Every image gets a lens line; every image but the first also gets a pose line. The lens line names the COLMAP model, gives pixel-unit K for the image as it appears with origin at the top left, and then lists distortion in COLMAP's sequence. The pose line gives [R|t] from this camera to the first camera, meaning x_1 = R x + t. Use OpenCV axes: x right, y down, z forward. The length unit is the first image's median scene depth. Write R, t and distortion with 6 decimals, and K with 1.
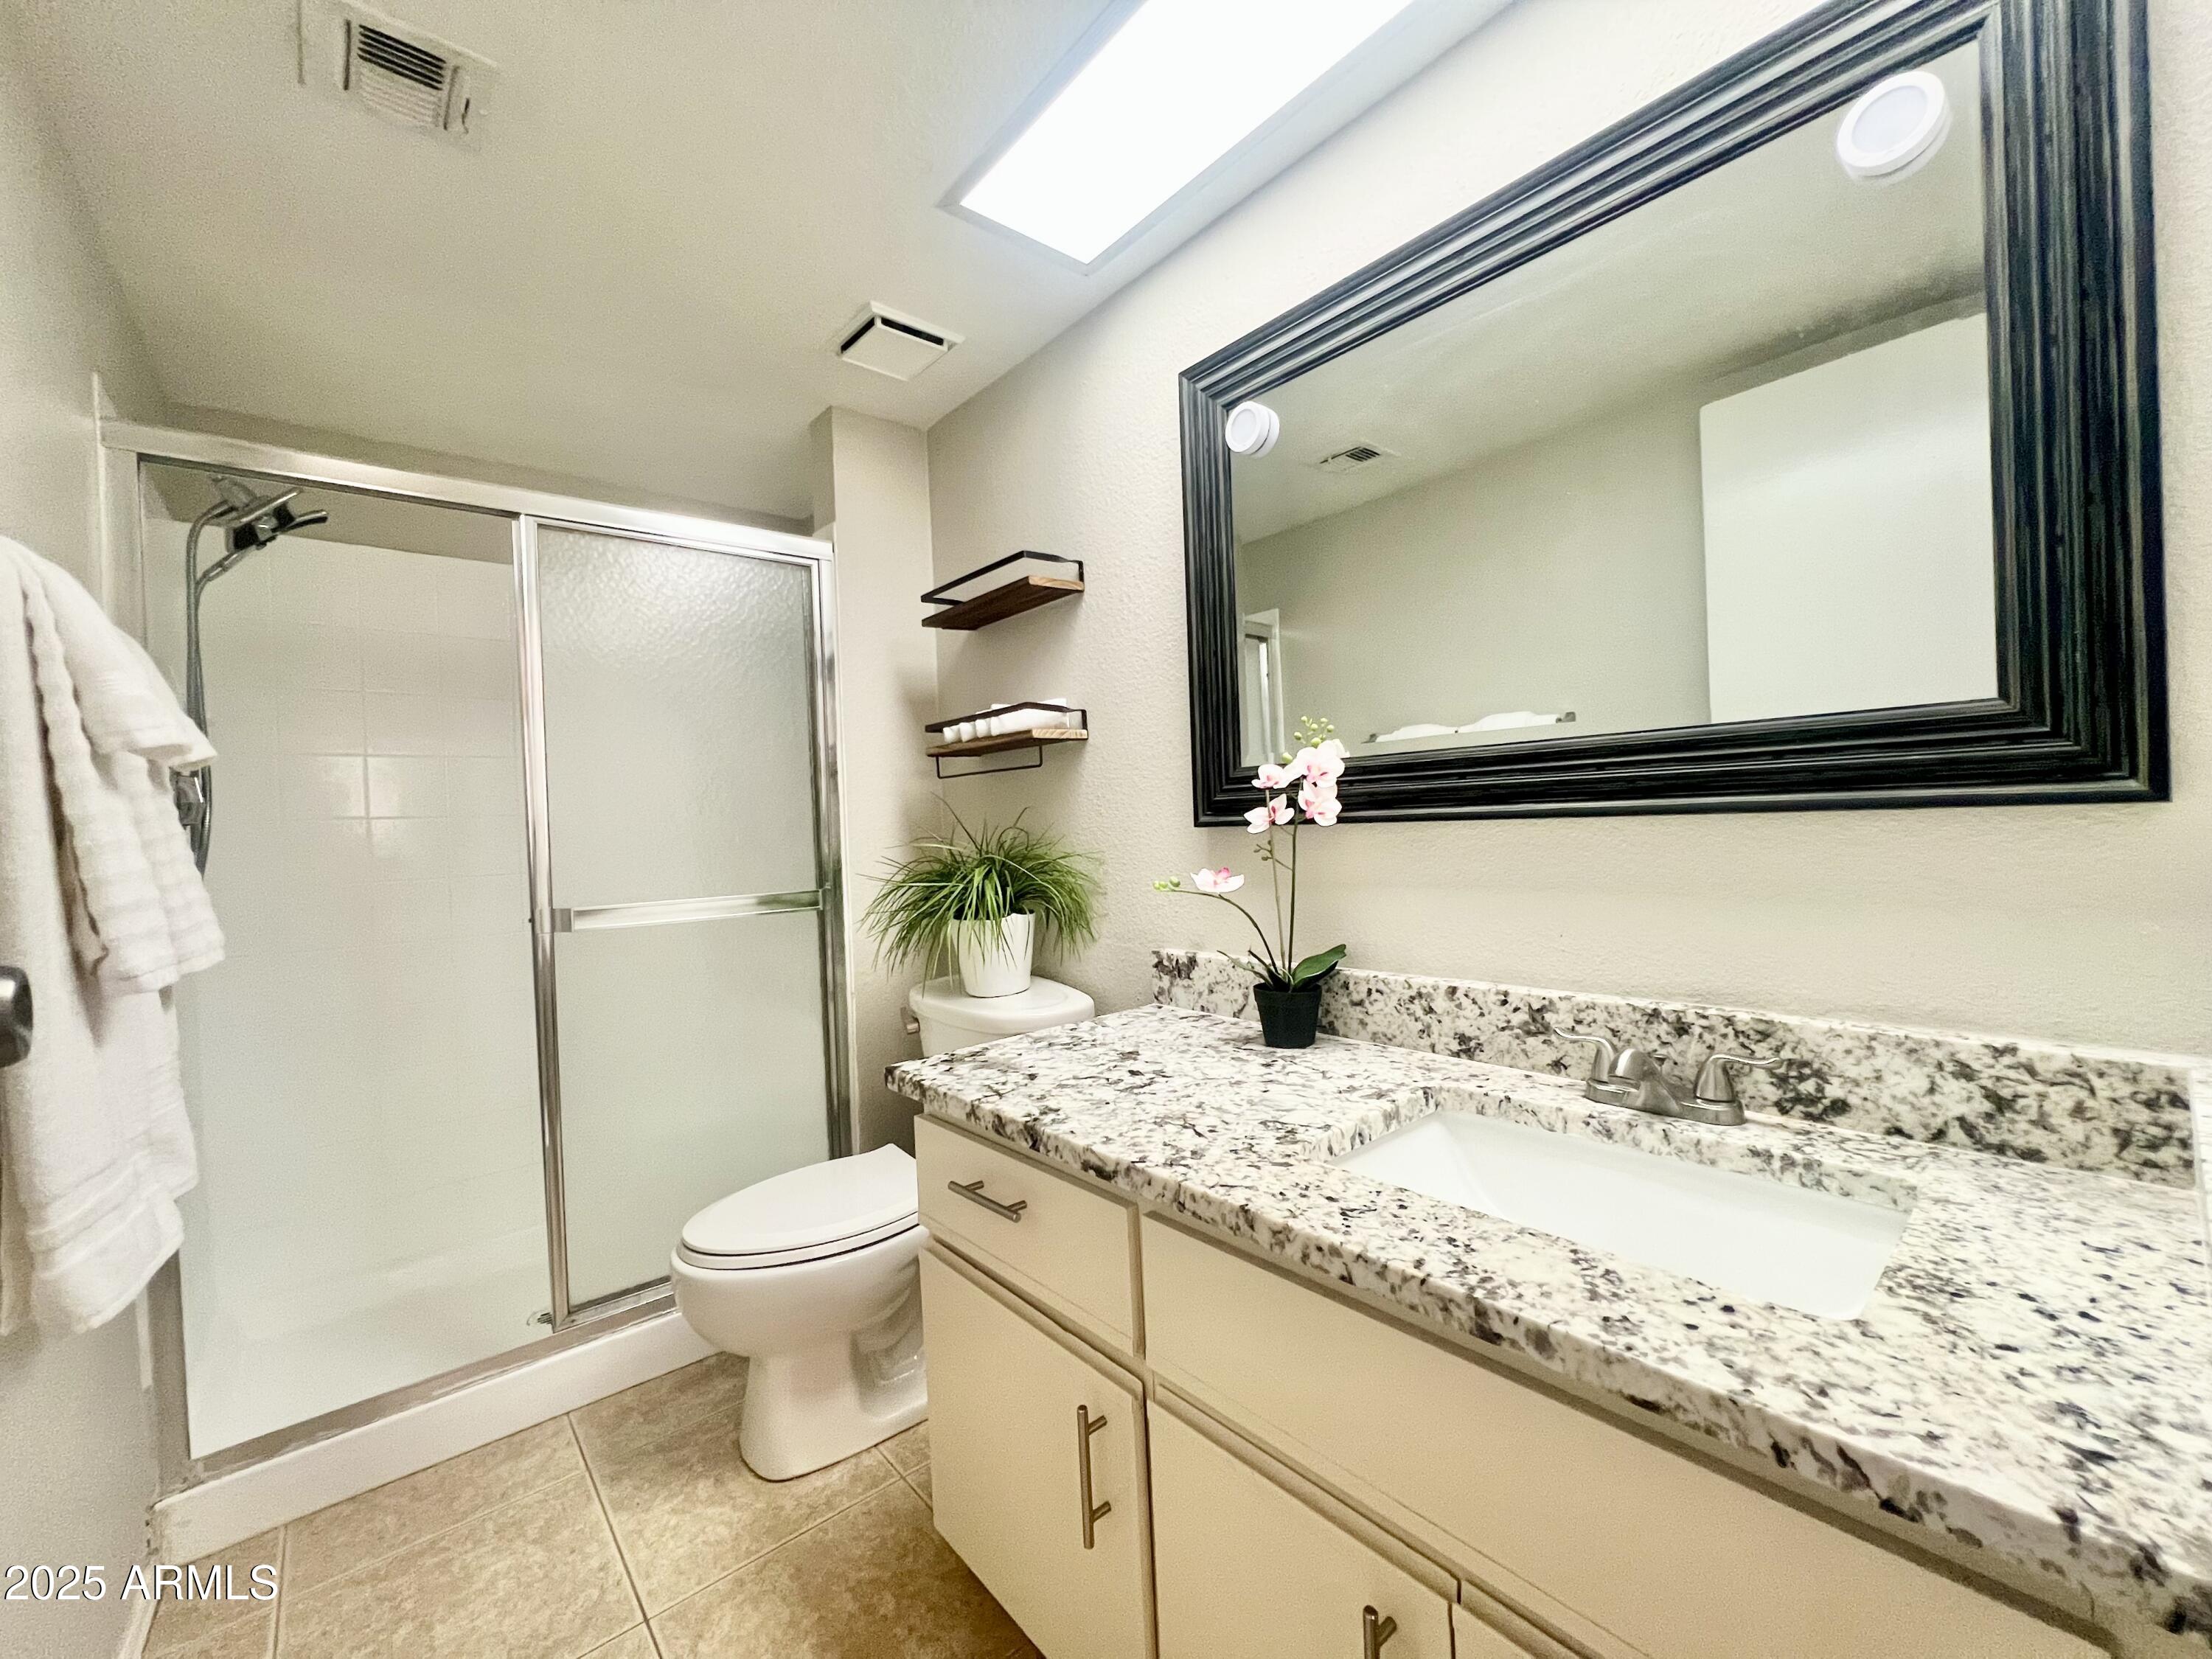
lens RADIAL K [[891.2, 0, 1108.7], [0, 891.2, 831.9], [0, 0, 1]] dist [-0.000904, 0.000122]
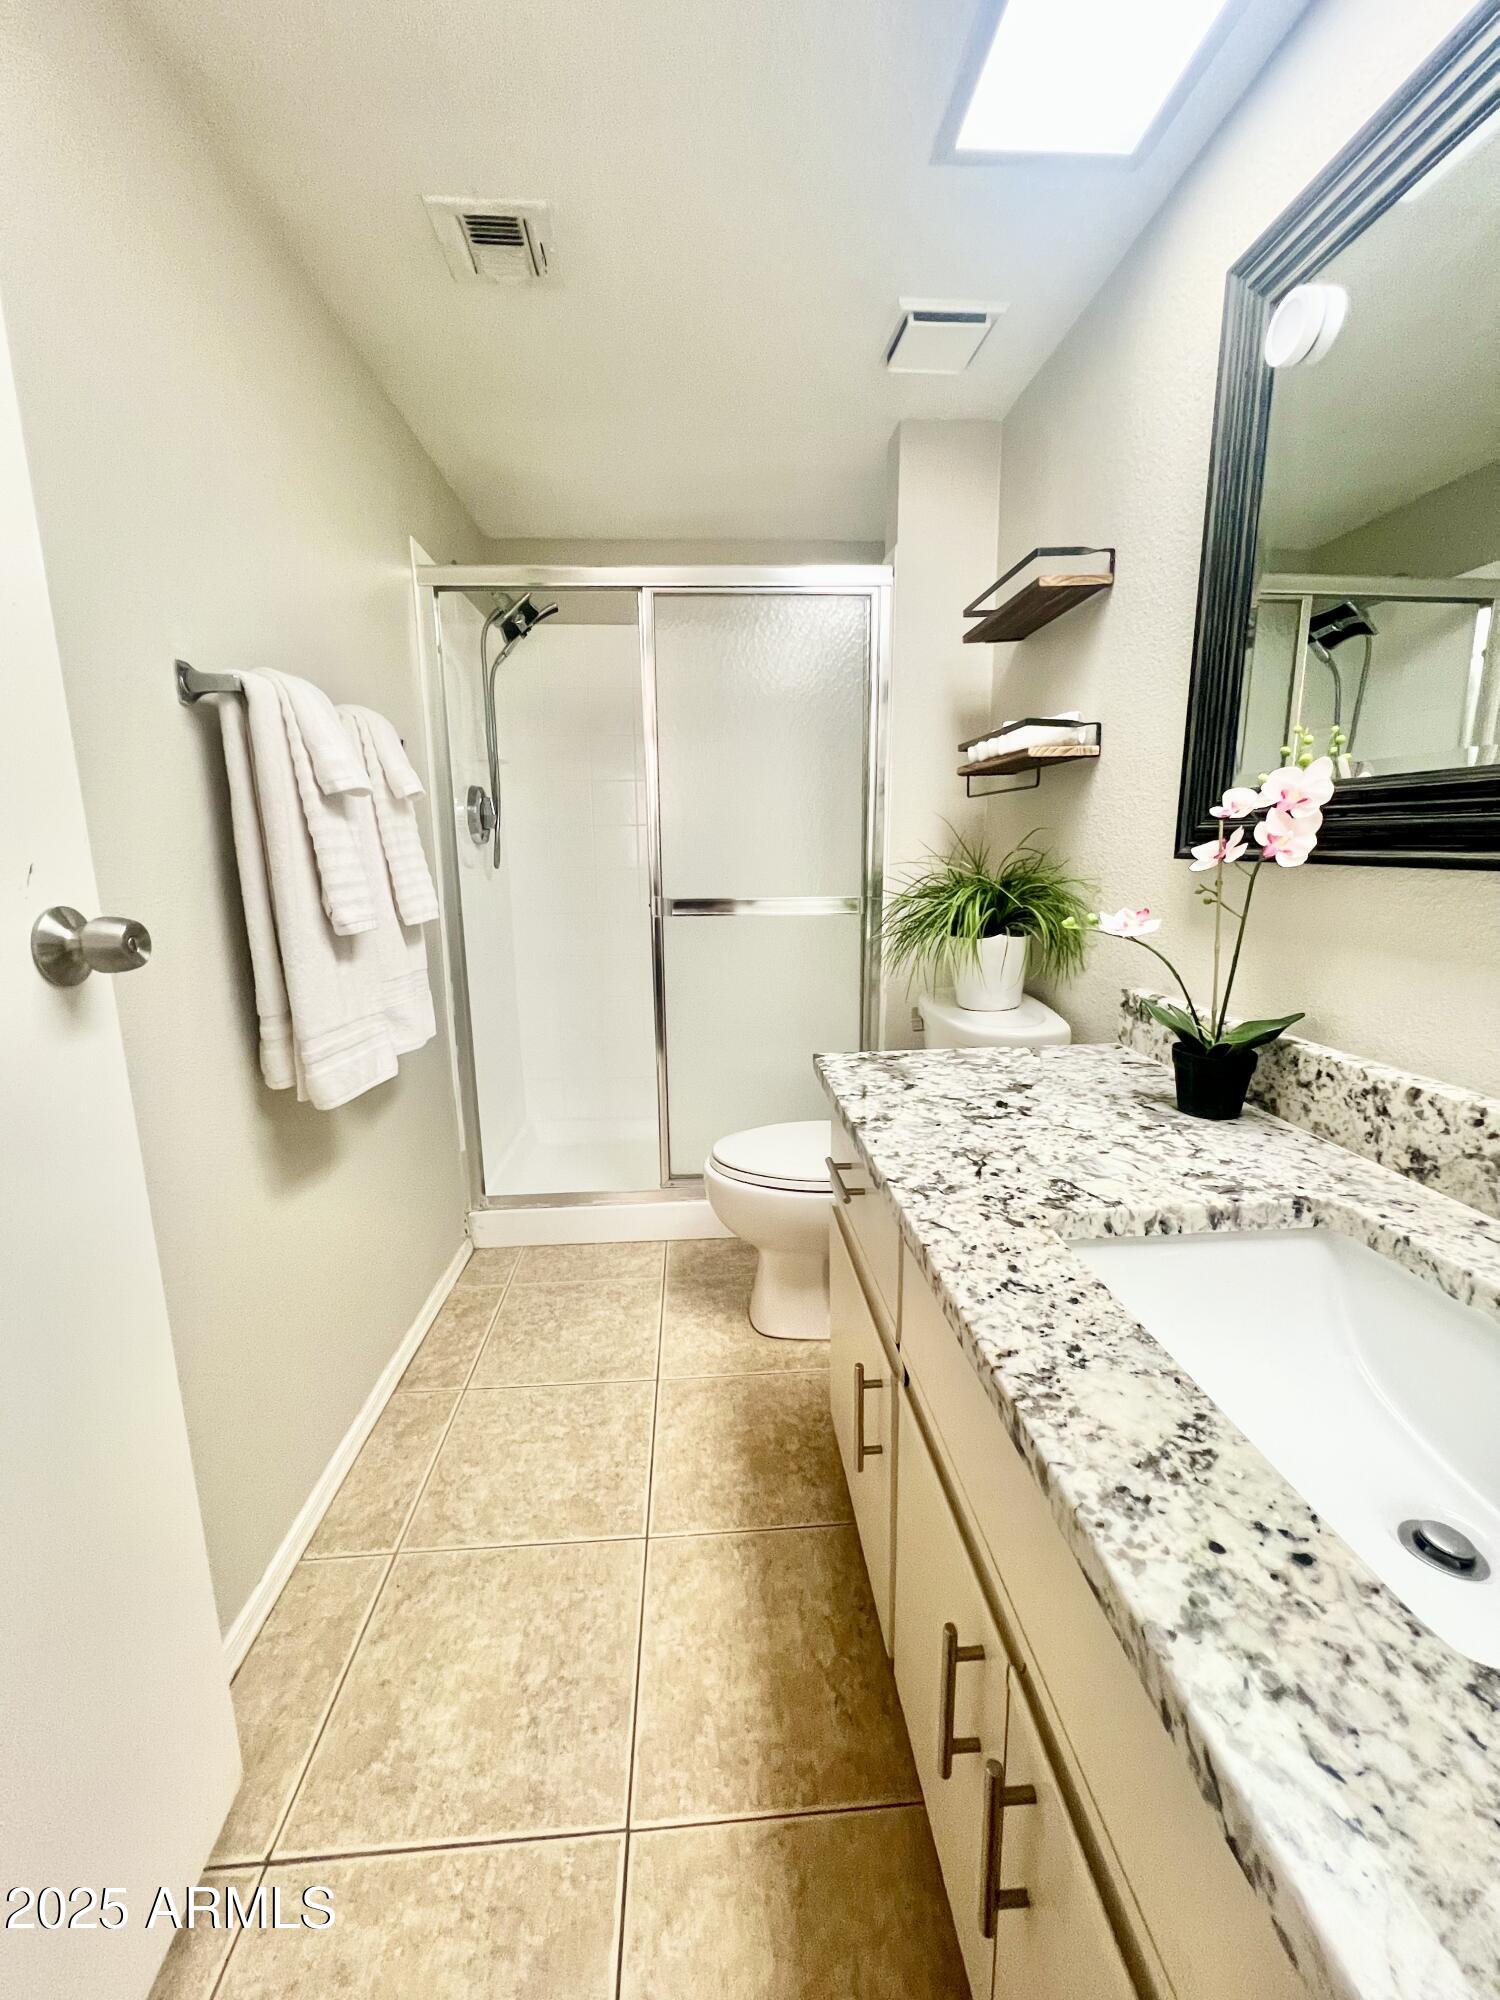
lens RADIAL K [[805.8, 0, 750.0], [0, 805.8, 1000.0], [0, 0, 1]] dist [-0.000904, 0.000122]
pose [[0.804515, 0.145237, -0.575901, 0.293068], [-0.028615, 0.977993, 0.206666, -0.026053], [0.593243, -0.149786, 0.790966, 0.114190]]
